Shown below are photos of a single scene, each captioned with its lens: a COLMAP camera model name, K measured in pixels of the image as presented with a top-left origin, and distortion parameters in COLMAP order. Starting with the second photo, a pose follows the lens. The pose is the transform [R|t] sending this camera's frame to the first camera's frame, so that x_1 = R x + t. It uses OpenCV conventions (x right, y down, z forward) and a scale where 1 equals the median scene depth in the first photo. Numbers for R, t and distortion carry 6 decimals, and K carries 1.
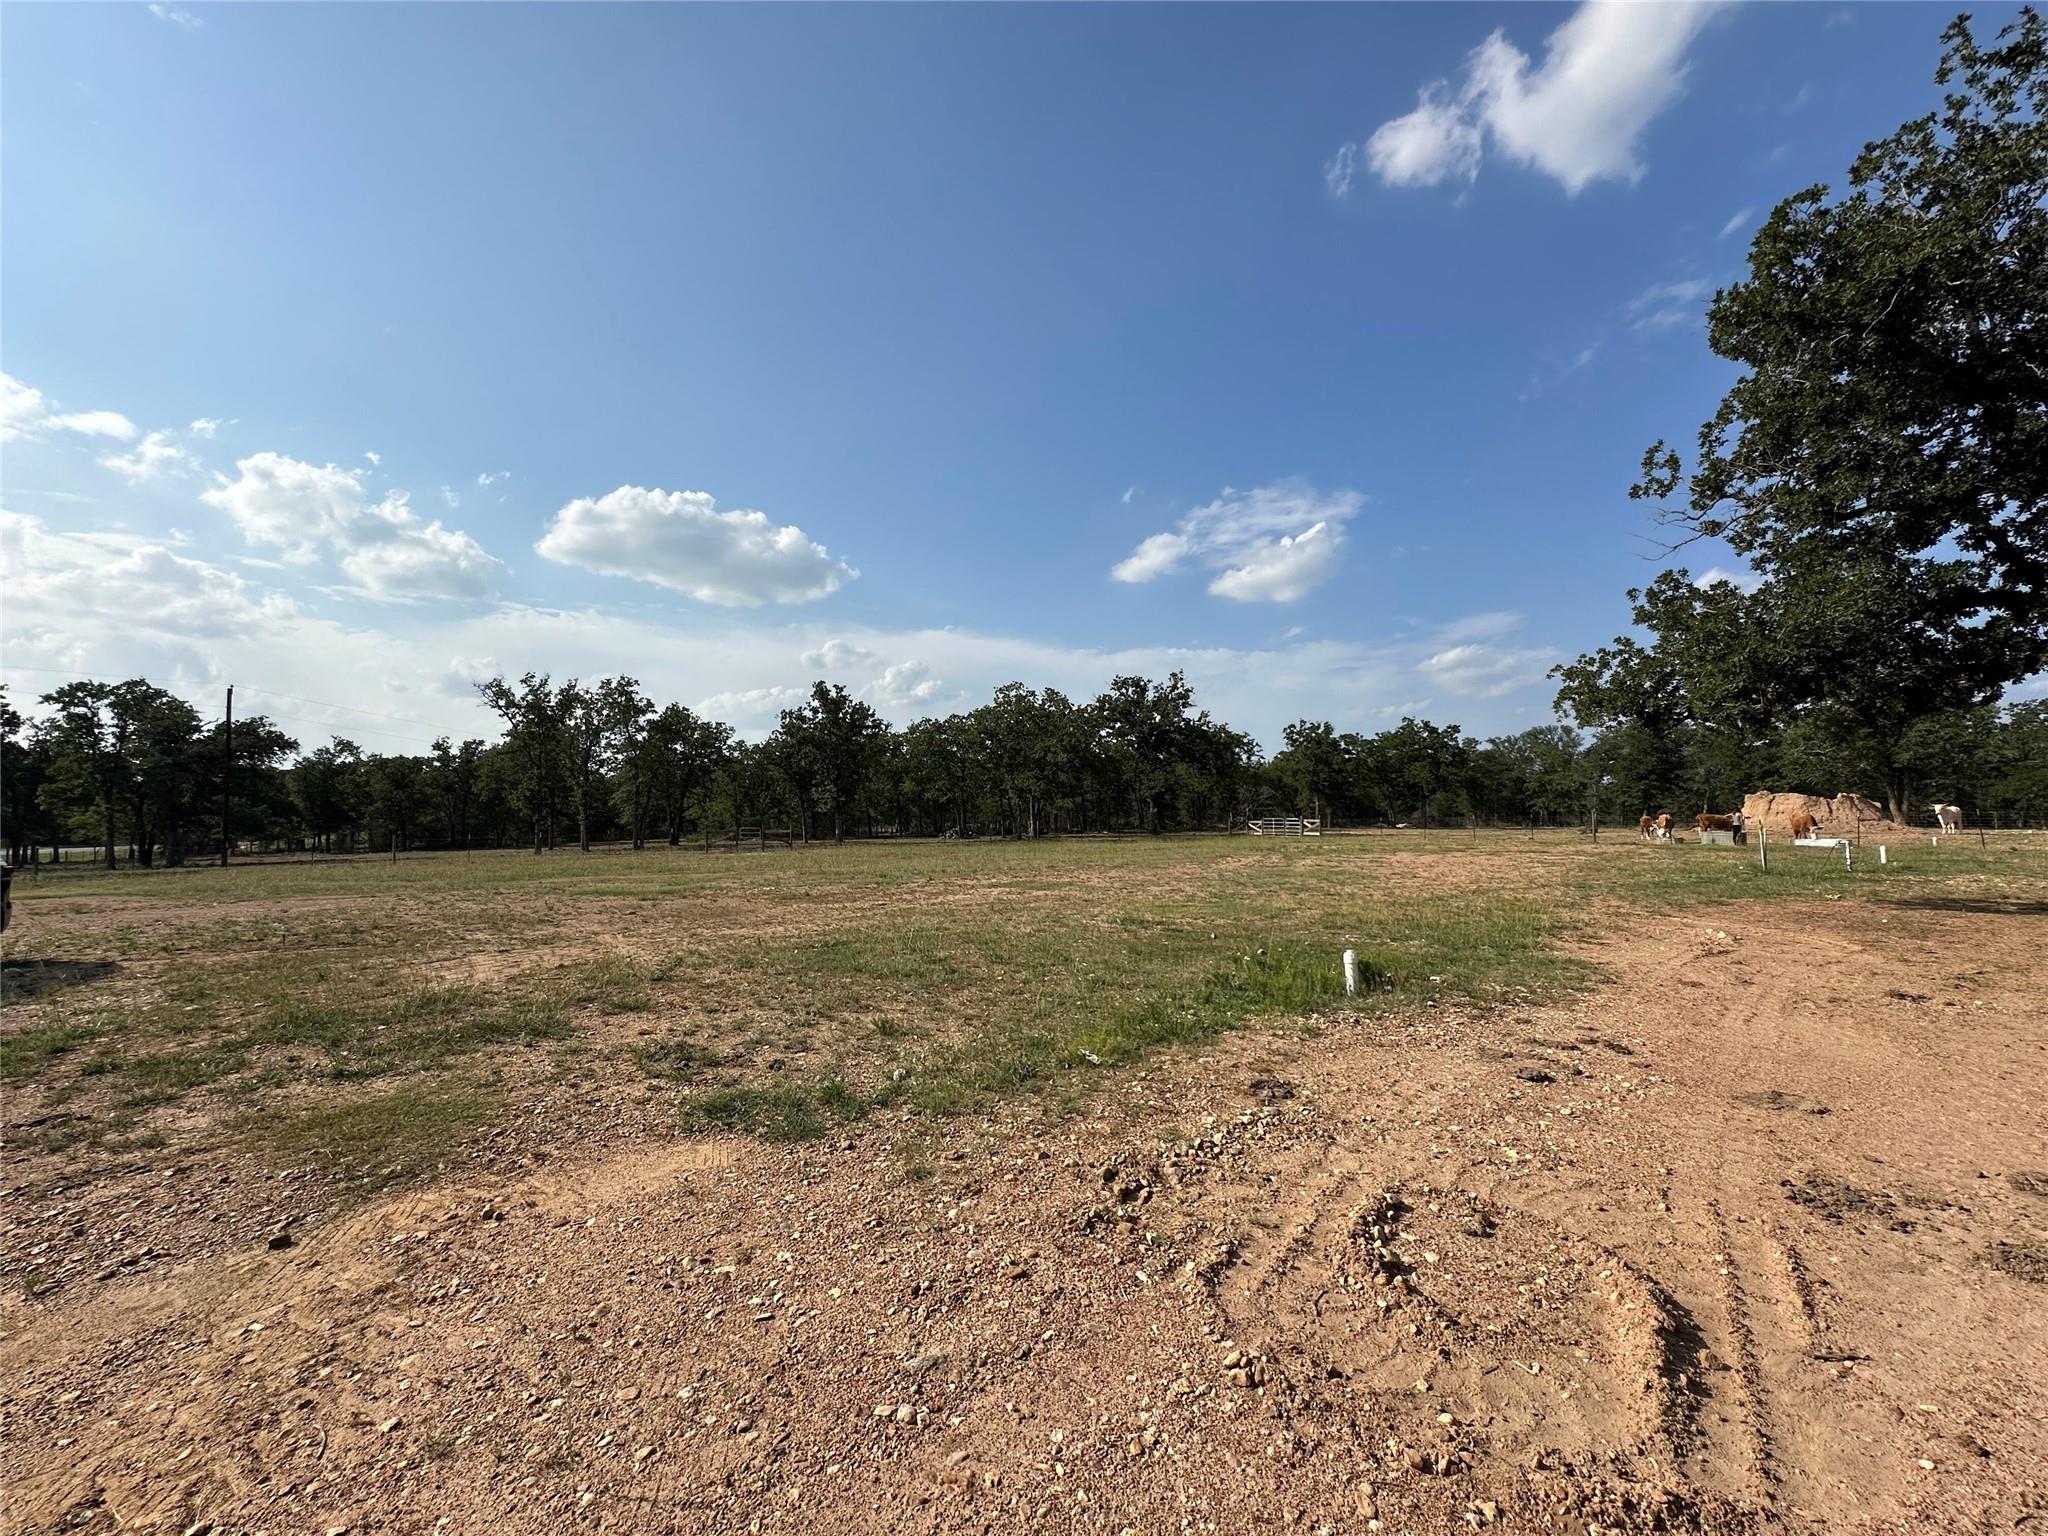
lens RADIAL K [[817.0, 0, 1028.9], [0, 817.0, 763.5], [0, 0, 1]] dist [-0.004013, -0.000496]
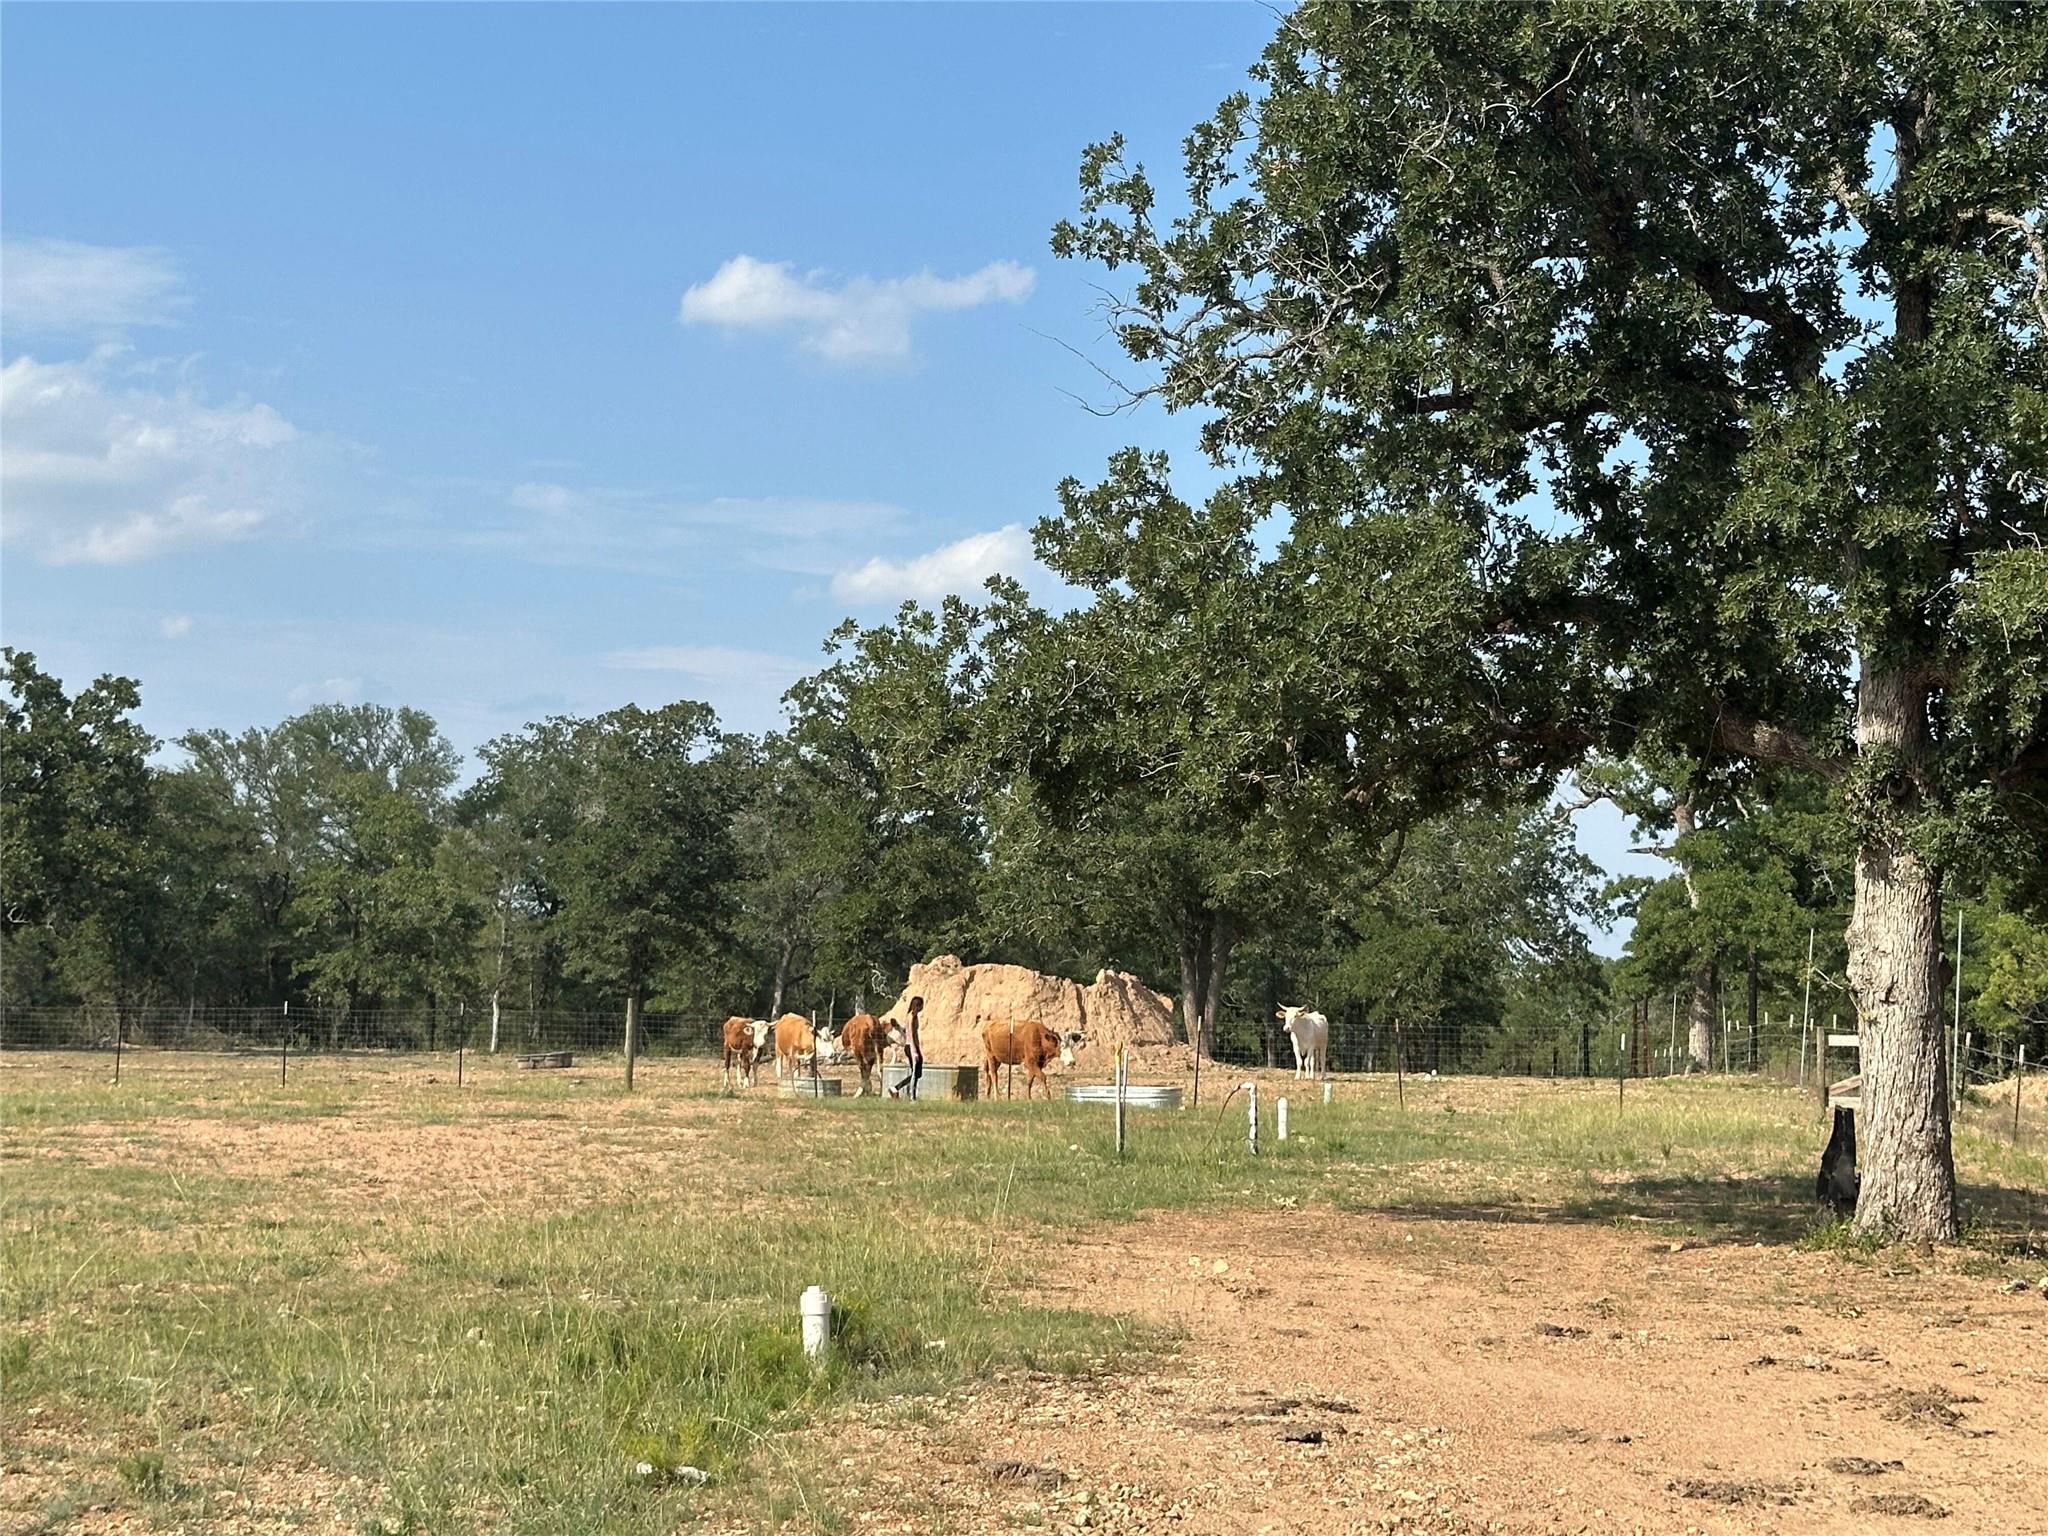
lens RADIAL K [[3376.2, 0, 1021.4], [0, 3376.2, 766.1], [0, 0, 1]] dist [0.065901, 0.000000]
pose [[0.697772, 0.078159, 0.712043, -0.175547], [-0.076016, 0.996496, -0.034891, -0.000314], [-0.712275, -0.029781, 0.701269, -0.076931]]
